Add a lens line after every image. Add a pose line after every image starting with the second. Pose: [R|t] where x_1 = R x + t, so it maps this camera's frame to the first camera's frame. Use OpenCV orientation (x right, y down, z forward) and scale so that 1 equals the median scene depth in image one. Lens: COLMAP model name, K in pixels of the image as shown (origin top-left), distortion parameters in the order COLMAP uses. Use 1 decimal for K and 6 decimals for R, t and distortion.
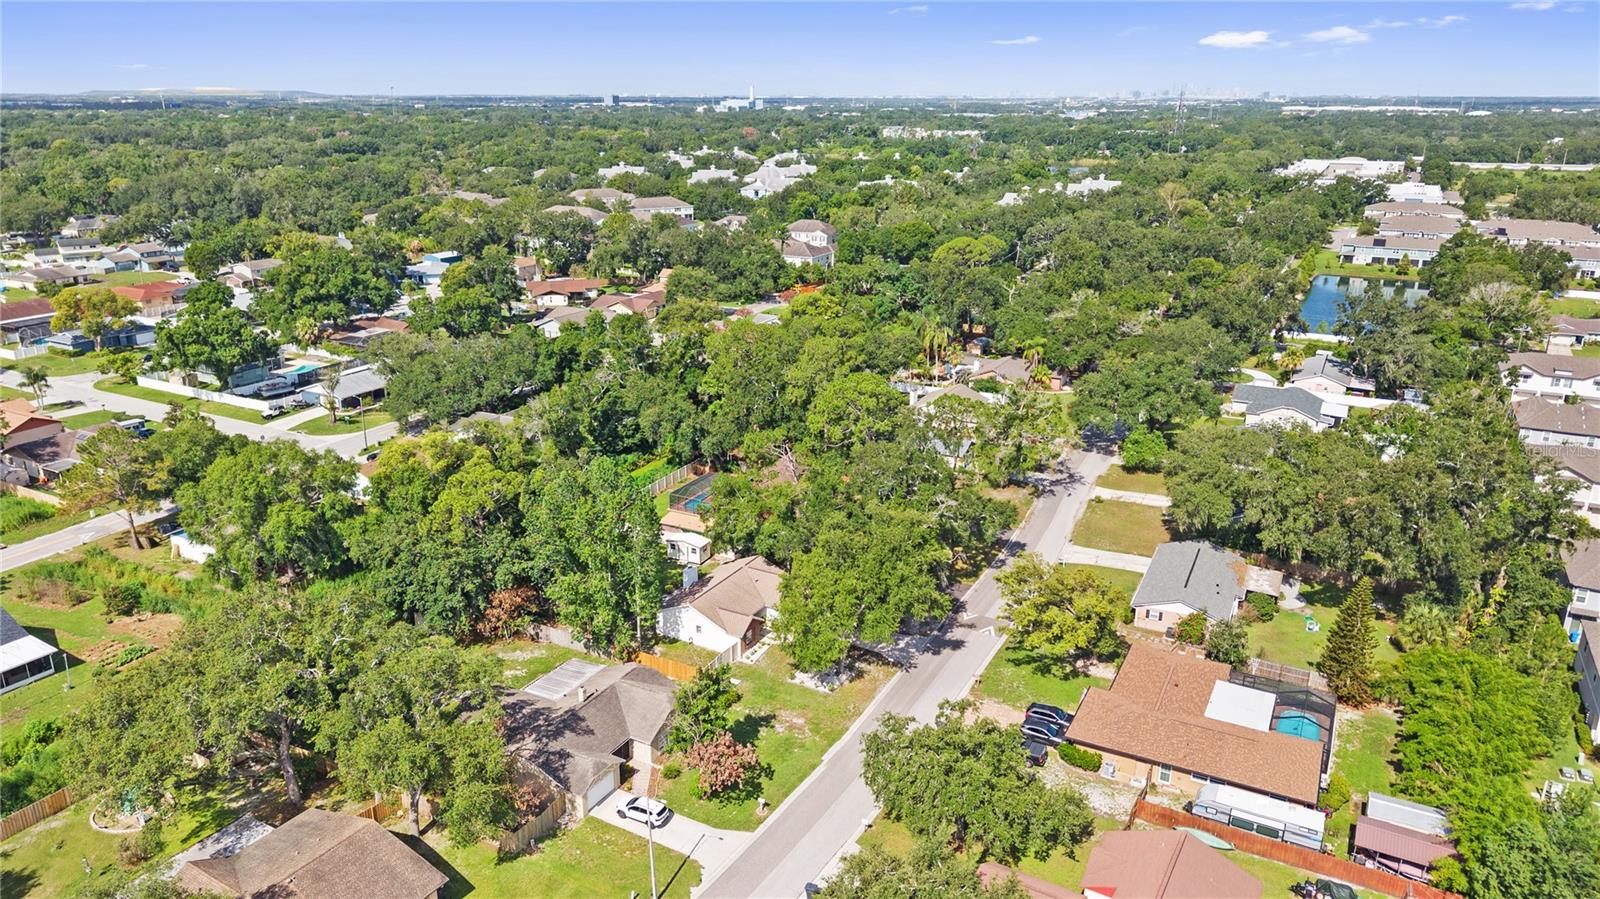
lens RADIAL K [[1095.8, 0, 773.7], [0, 1095.8, 449.5], [0, 0, 1]] dist [0.063940, -0.087118]
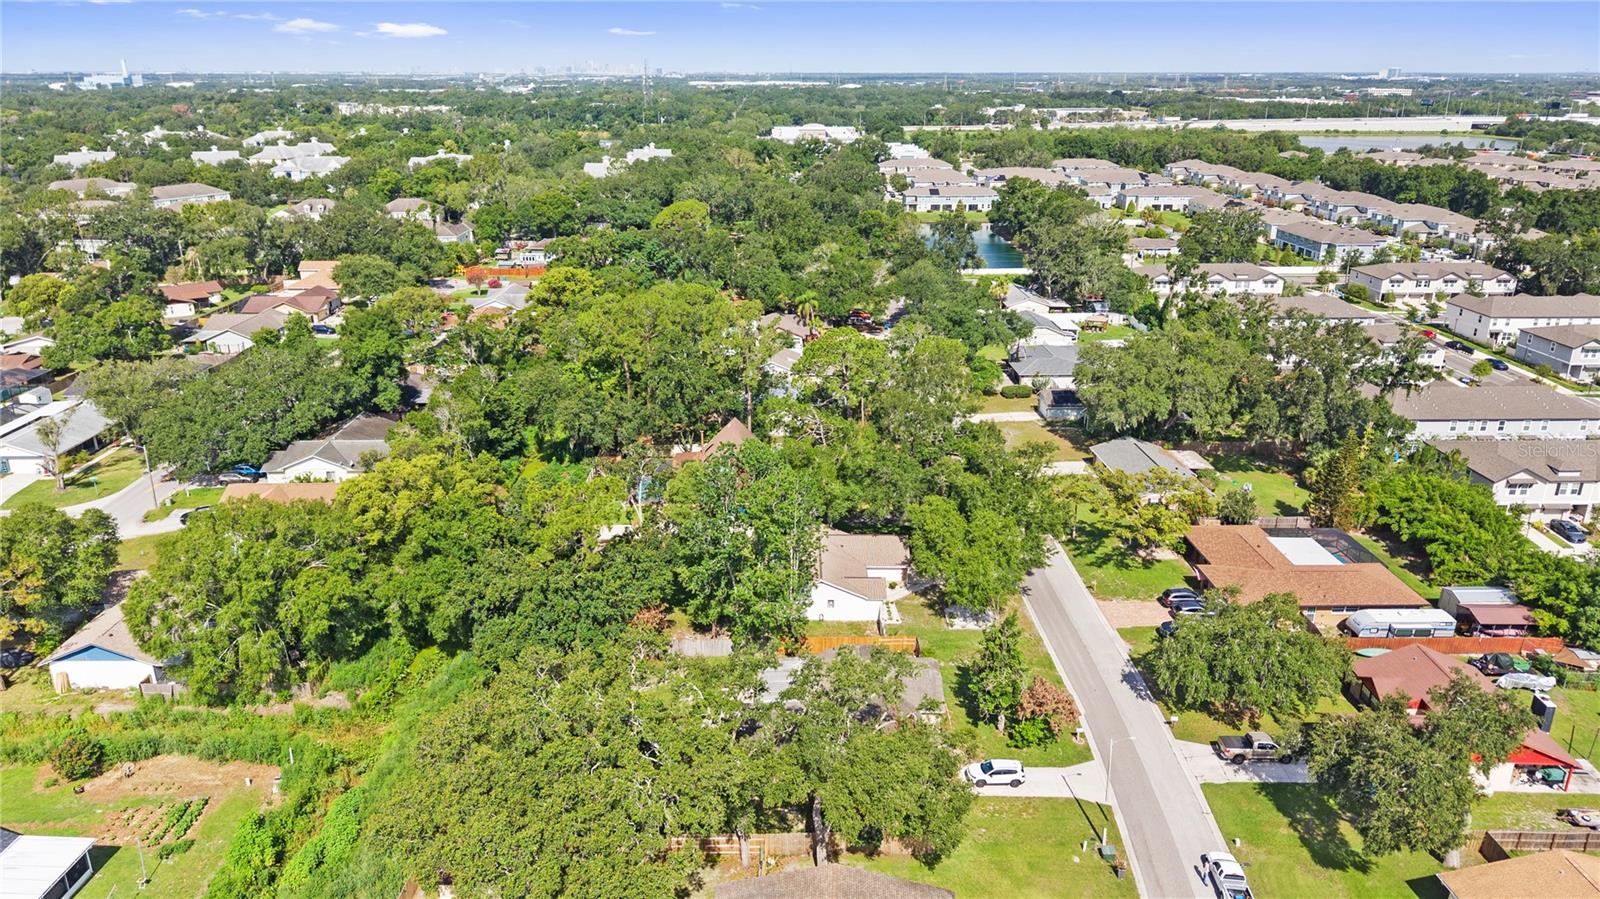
lens RADIAL K [[1095.8, 0, 773.7], [0, 1095.8, 449.5], [0, 0, 1]] dist [0.063940, -0.087118]
pose [[0.866632, -0.163361, 0.471447, -0.540066], [0.154972, 0.986280, 0.056881, -0.030892], [-0.474271, 0.023766, 0.880058, 0.179425]]
